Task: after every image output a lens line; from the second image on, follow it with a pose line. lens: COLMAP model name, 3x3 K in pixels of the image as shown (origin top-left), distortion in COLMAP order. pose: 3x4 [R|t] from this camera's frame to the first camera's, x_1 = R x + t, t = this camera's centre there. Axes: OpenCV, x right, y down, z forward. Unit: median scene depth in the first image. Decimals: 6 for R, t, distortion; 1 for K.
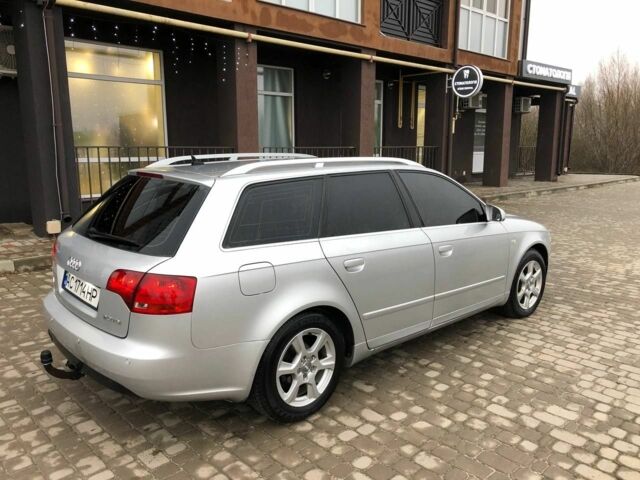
lens RADIAL K [[524.9, 0, 312.9], [0, 524.9, 240.9], [0, 0, 1]] dist [0.011485, 0.009553]
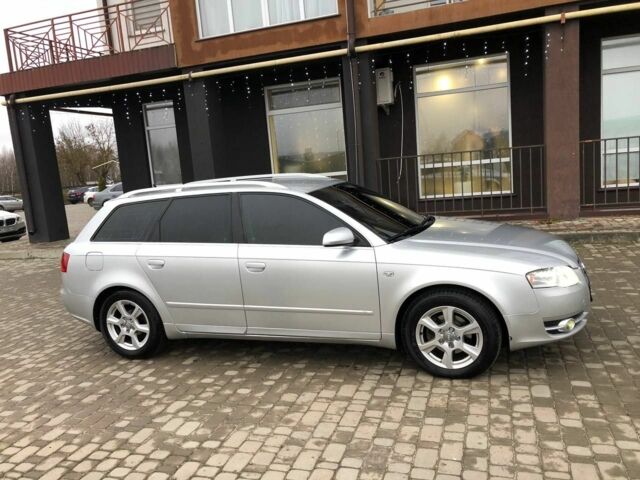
lens RADIAL K [[528.3, 0, 320.0], [0, 528.3, 240.0], [0, 0, 1]] dist [0.011887, 0.008952]
pose [[0.463783, 0.091645, -0.881196, 1.280570], [-0.075984, 0.995085, 0.063498, -0.117129], [0.882685, 0.037508, 0.468467, 0.619372]]
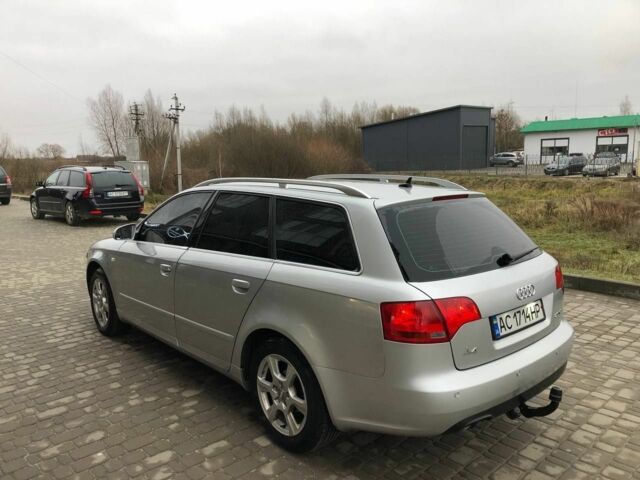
lens RADIAL K [[524.9, 0, 312.9], [0, 524.9, 240.9], [0, 0, 1]] dist [0.011485, 0.009553]
pose [[0.020584, -0.158002, 0.987224, -1.080790], [0.201944, 0.967738, 0.150673, -0.207773], [-0.979181, 0.196263, 0.051827, 1.024593]]
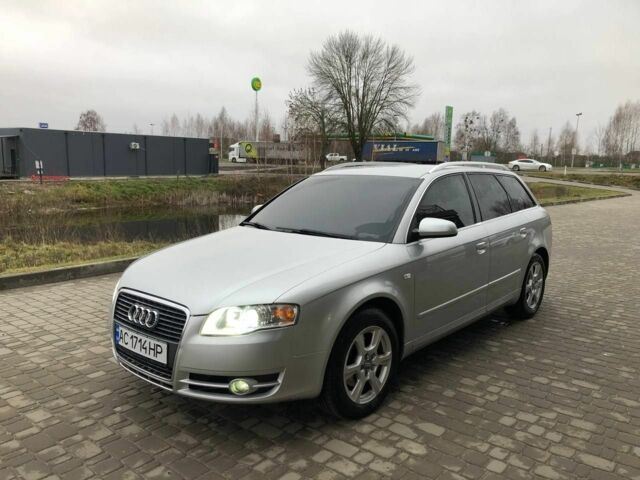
lens RADIAL K [[528.3, 0, 320.0], [0, 528.3, 240.0], [0, 0, 1]] dist [0.011887, 0.008952]
pose [[-0.994775, 0.000013, -0.102095, 0.373303], [-0.034664, 0.940551, 0.337878, -0.429282], [0.096031, 0.339652, -0.935636, 2.364396]]
